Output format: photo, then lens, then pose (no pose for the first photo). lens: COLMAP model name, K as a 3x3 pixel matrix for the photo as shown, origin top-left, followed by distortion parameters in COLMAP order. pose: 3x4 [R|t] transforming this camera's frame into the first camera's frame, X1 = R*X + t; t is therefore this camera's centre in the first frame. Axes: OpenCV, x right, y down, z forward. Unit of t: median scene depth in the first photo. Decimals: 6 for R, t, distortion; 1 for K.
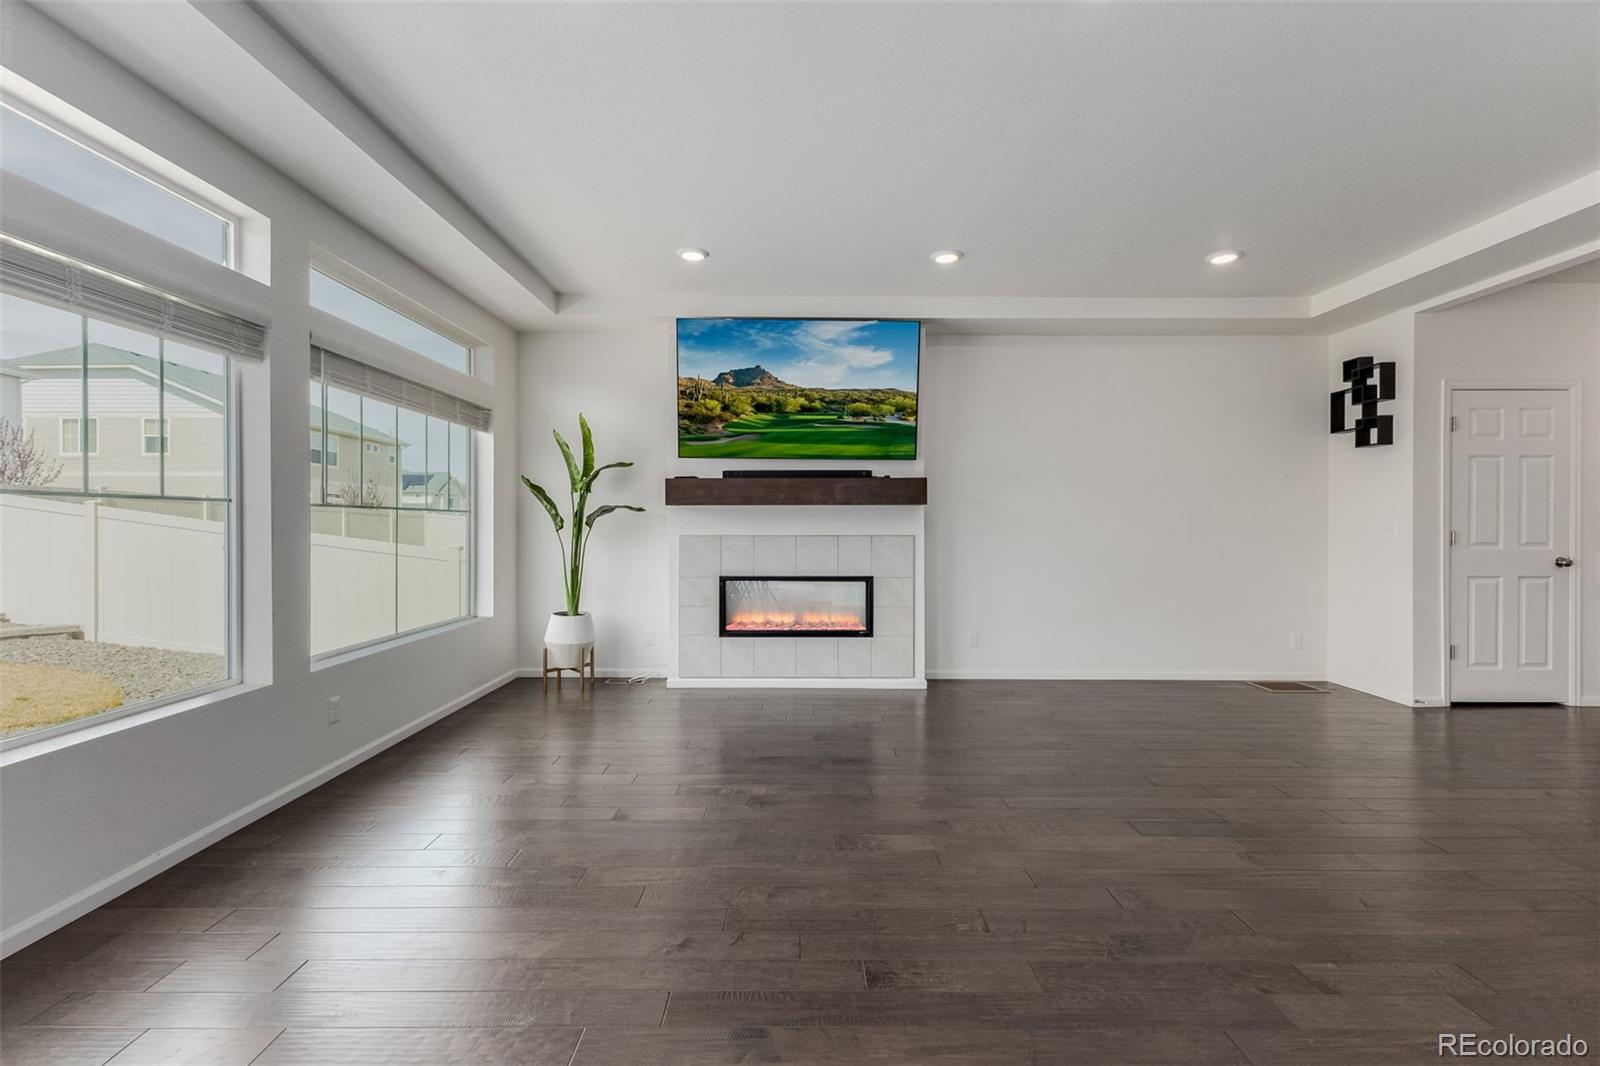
lens RADIAL K [[689.5, 0, 800.0], [0, 689.5, 533.0], [0, 0, 1]] dist [0.017833, -0.000045]
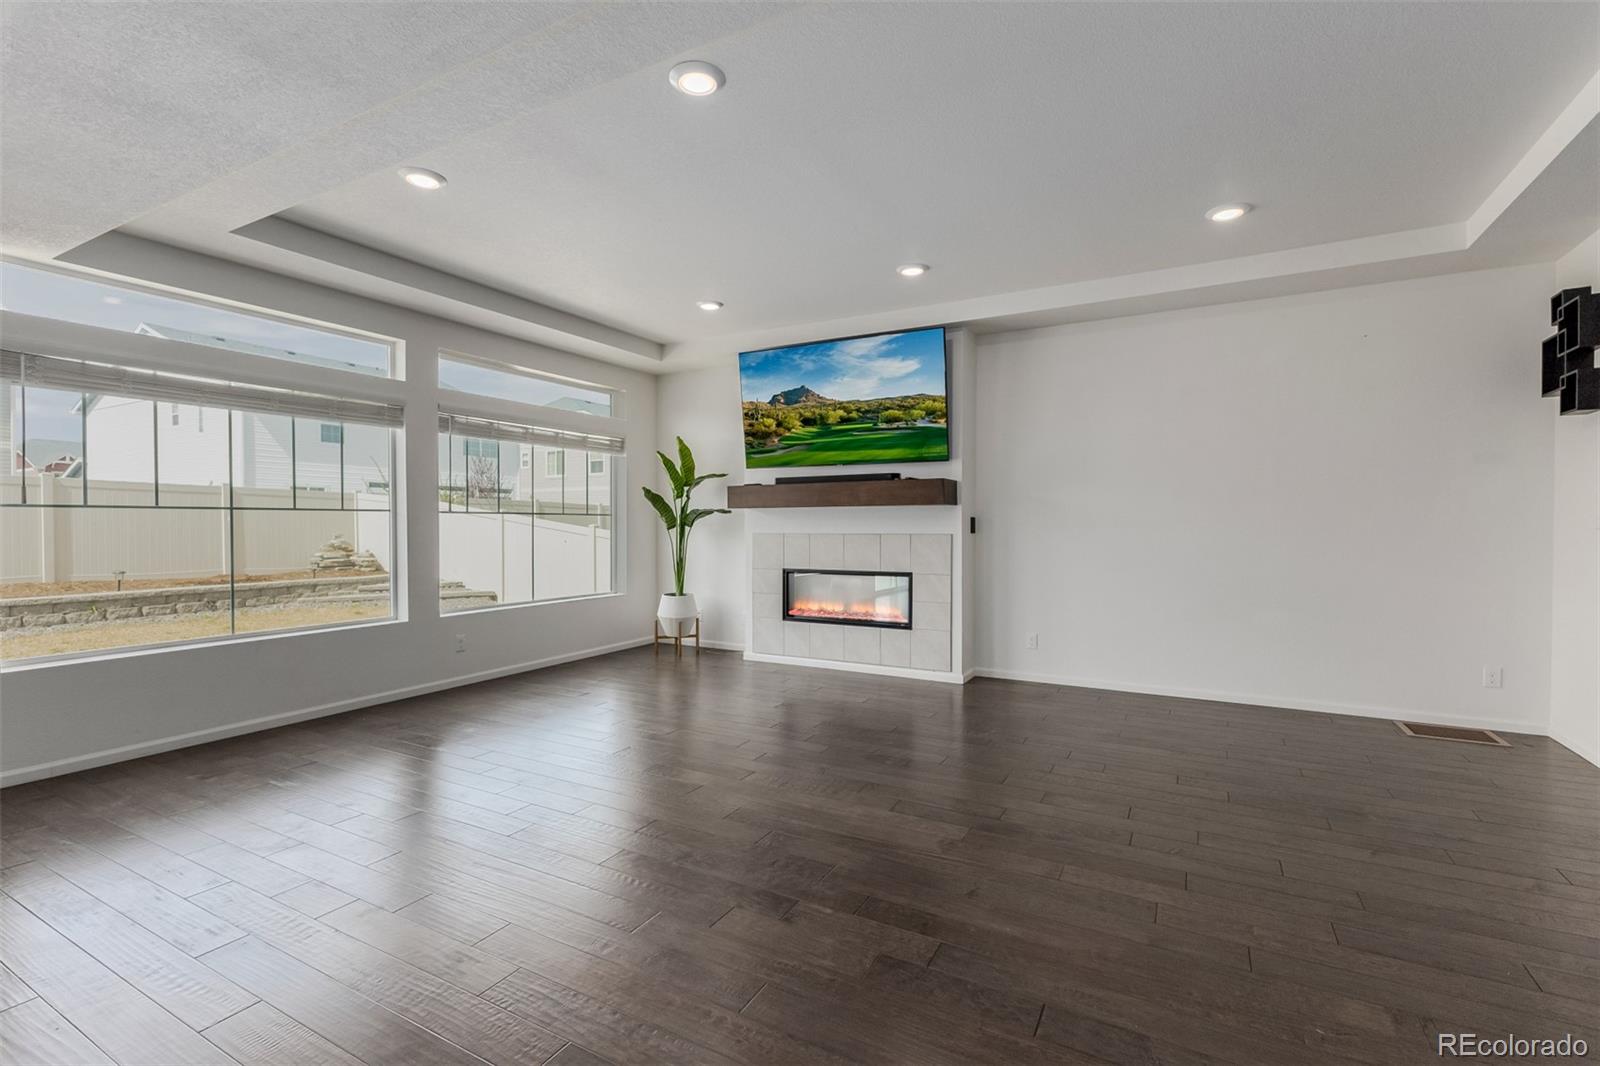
lens RADIAL K [[680.9, 0, 803.8], [0, 680.9, 529.3], [0, 0, 1]] dist [0.012472, -0.000162]
pose [[0.884003, -0.000607, -0.467481, 0.464013], [-0.001058, 0.999994, -0.003300, 0.000528], [0.467481, 0.003412, 0.883997, -0.001352]]
